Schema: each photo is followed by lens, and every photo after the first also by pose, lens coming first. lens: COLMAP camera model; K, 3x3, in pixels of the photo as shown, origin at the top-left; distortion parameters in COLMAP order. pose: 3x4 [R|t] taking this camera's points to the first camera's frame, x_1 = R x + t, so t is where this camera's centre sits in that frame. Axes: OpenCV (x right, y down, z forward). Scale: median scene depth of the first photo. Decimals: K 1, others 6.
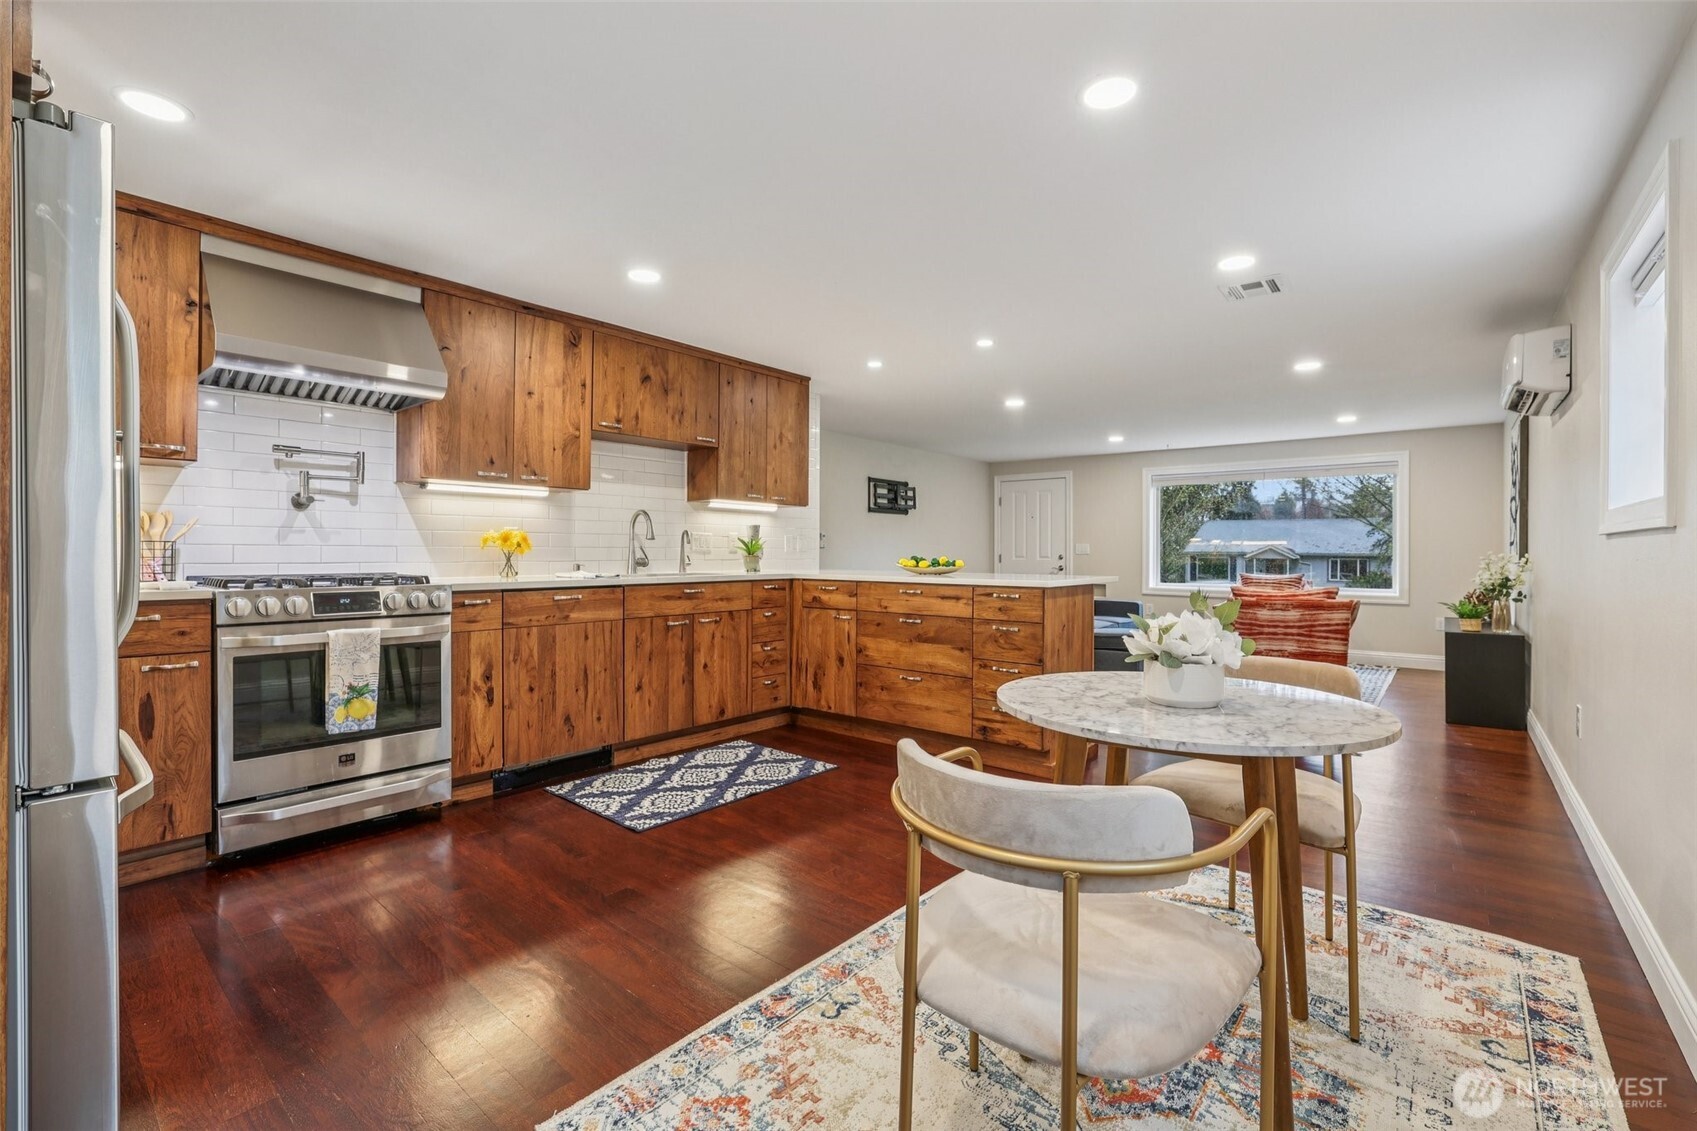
lens RADIAL K [[733.0, 0, 845.7], [0, 733.0, 554.6], [0, 0, 1]] dist [-0.055571, 0.023575]
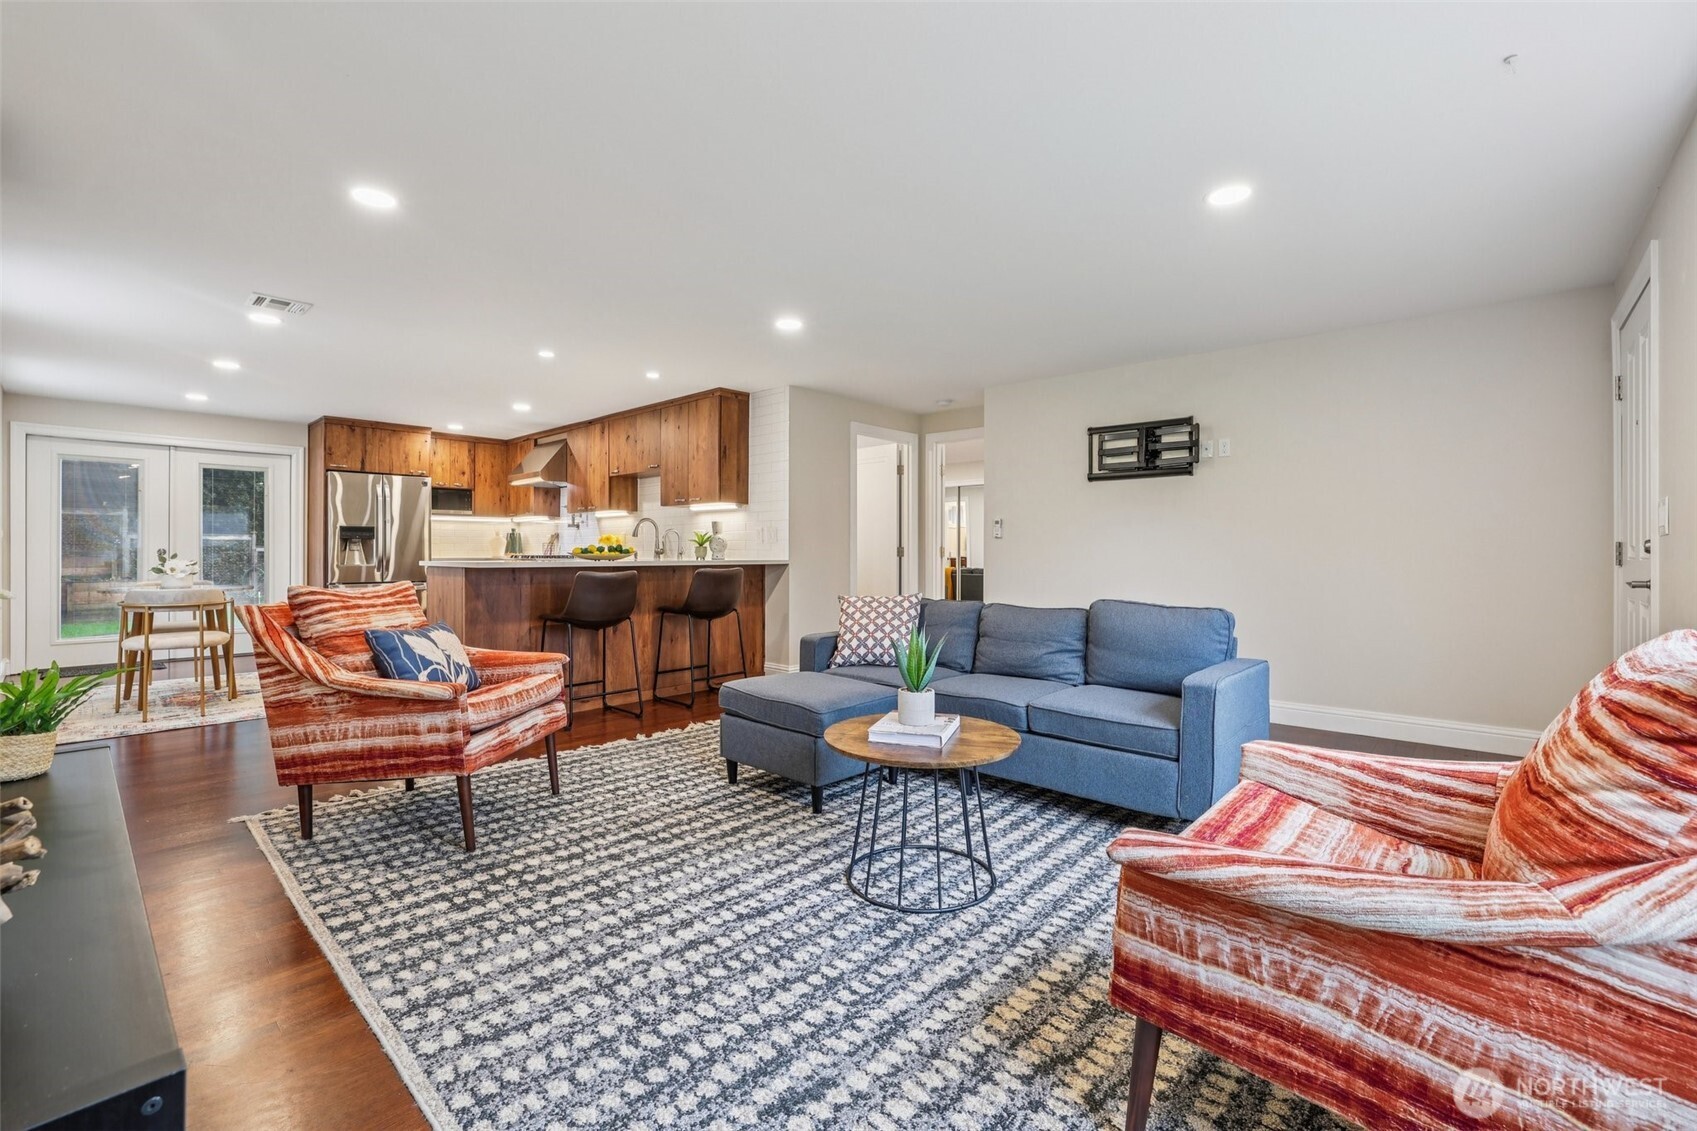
lens RADIAL K [[733.0, 0, 845.7], [0, 733.0, 554.6], [0, 0, 1]] dist [-0.055571, 0.023575]
pose [[-0.041802, -0.001283, -0.999125, 1.480673], [-0.004410, 0.999990, -0.001100, 0.019877], [0.999116, 0.004360, -0.041807, 1.734251]]
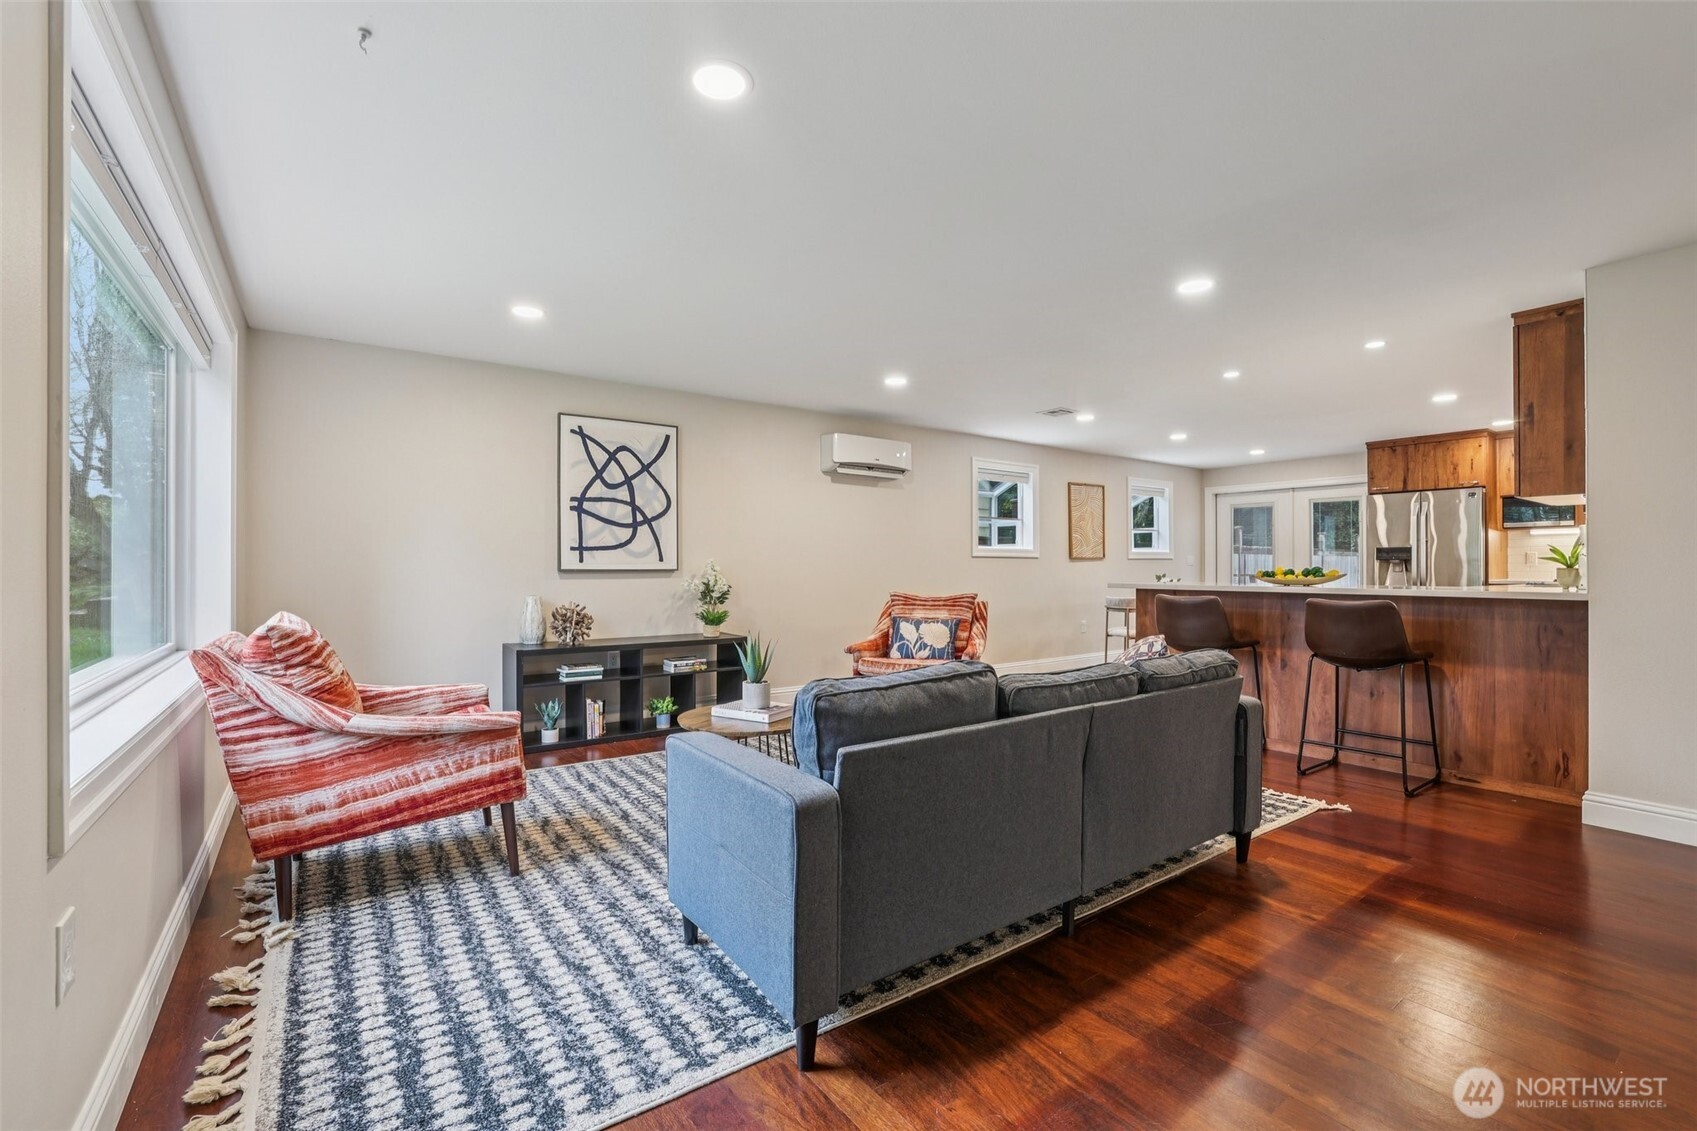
lens RADIAL K [[733.0, 0, 845.7], [0, 733.0, 554.6], [0, 0, 1]] dist [-0.055571, 0.023575]
pose [[-0.969169, -0.002581, 0.246382, 0.567394], [-0.006166, 0.999886, -0.013778, 0.002486], [-0.246319, -0.014873, -0.969075, 2.534873]]
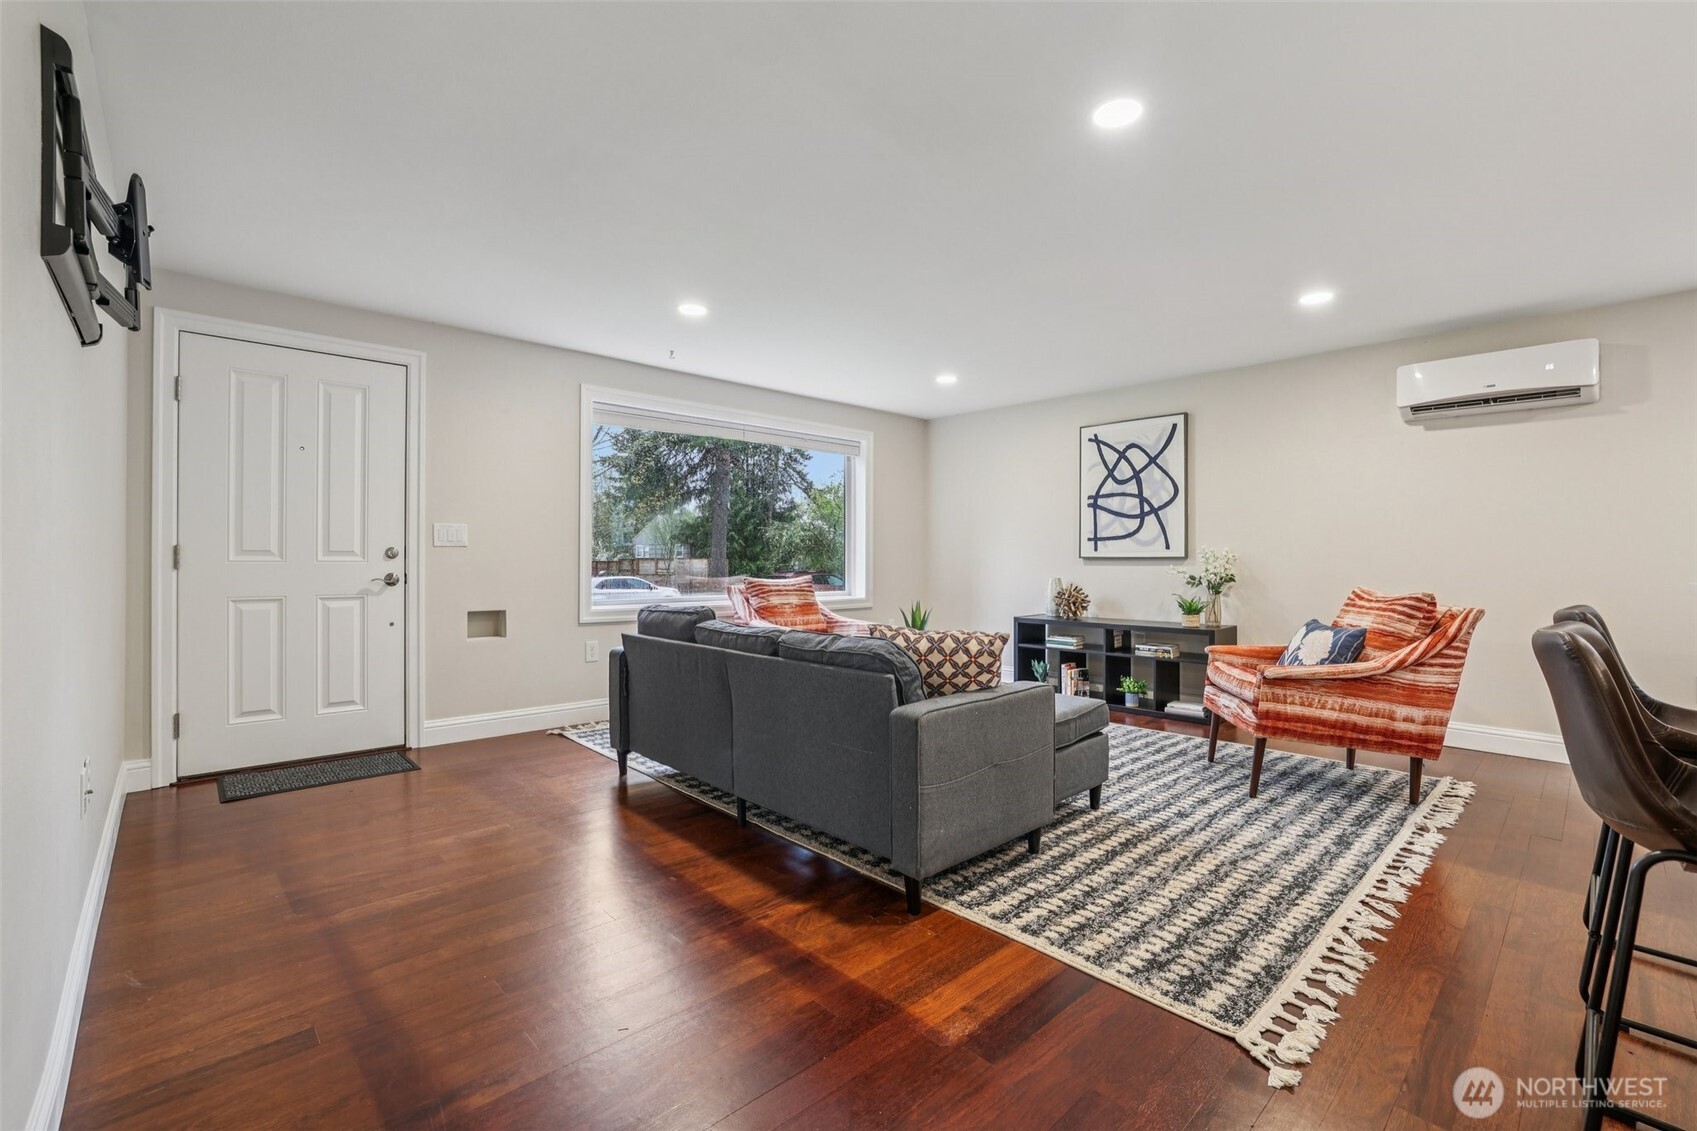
lens RADIAL K [[727.6, 0, 845.9], [0, 727.6, 559.9], [0, 0, 1]] dist [-0.049530, 0.018016]
pose [[0.121424, -0.005983, 0.992583, -0.197797], [-0.001386, 0.999980, 0.006197, 0.010966], [-0.992600, -0.002128, 0.121413, 1.742634]]
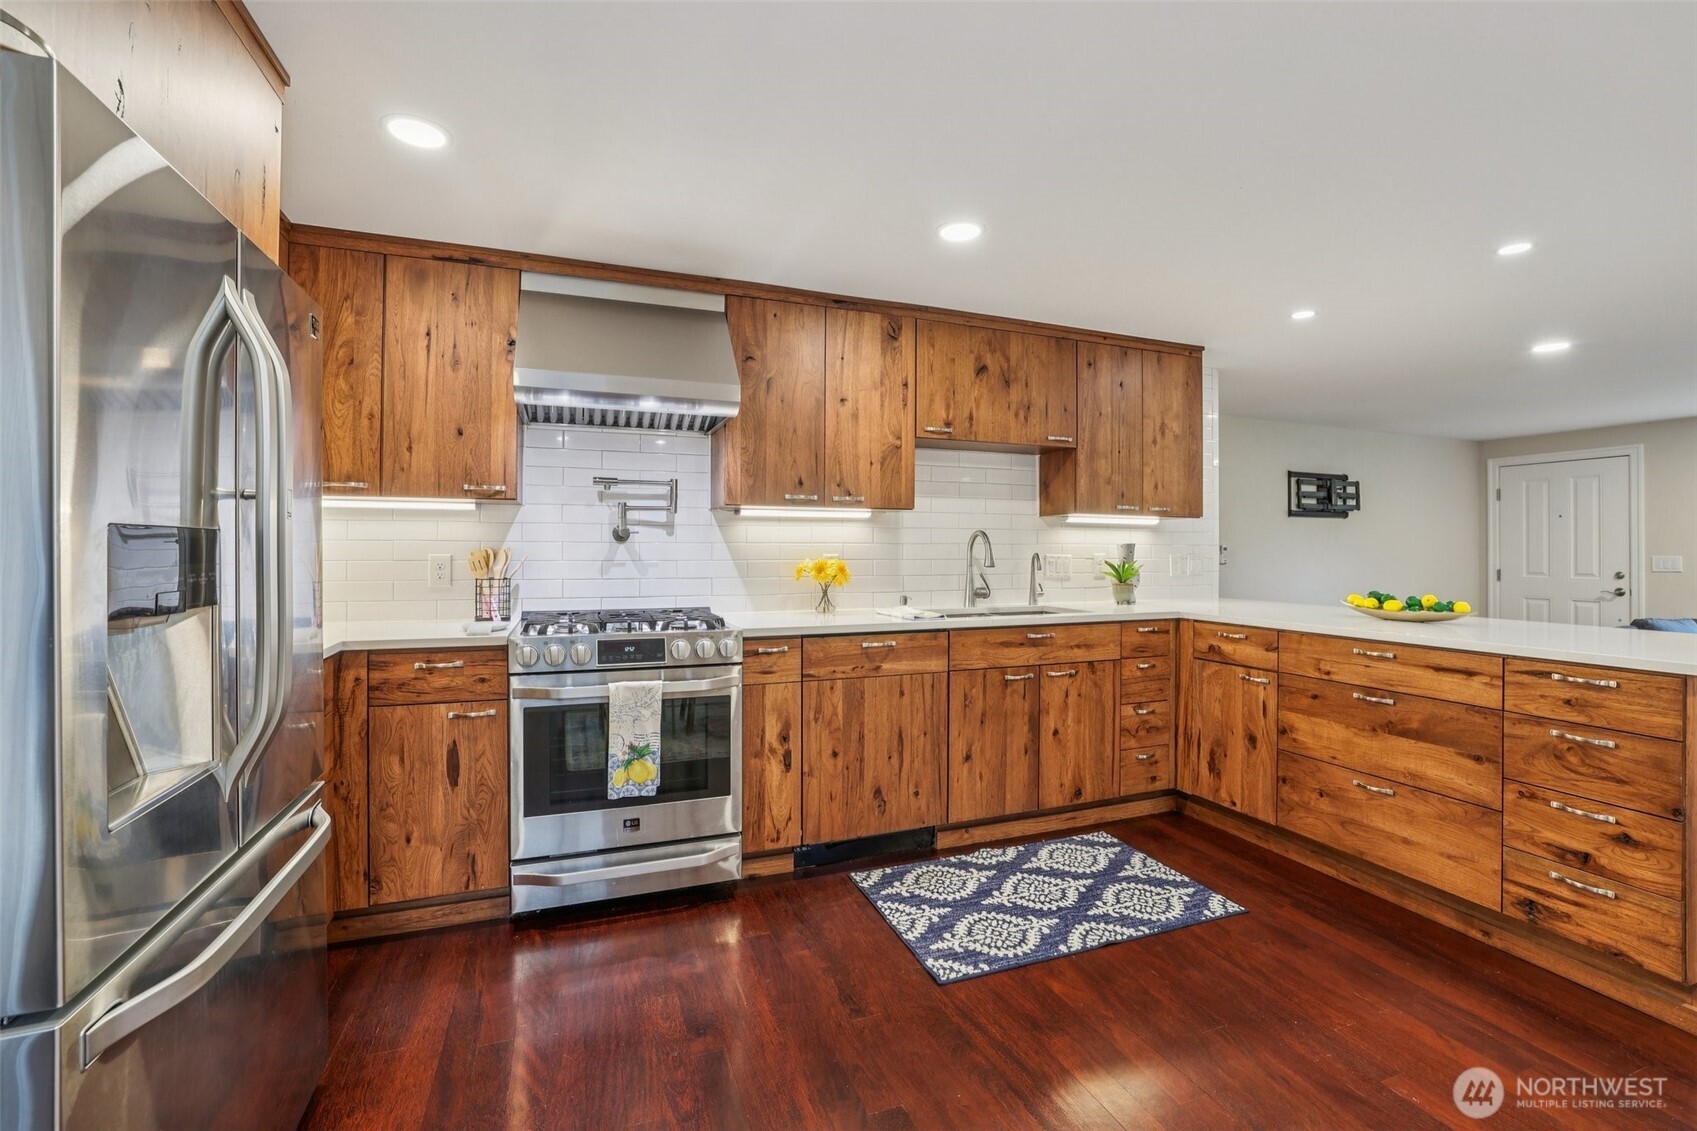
lens RADIAL K [[731.7, 0, 850.0], [0, 731.7, 548.1], [0, 0, 1]] dist [-0.054469, 0.021716]
pose [[0.873654, -0.002952, -0.486539, -0.008738], [-0.000661, 0.999973, -0.007253, -0.041007], [0.486548, 0.006658, 0.873629, 0.247089]]
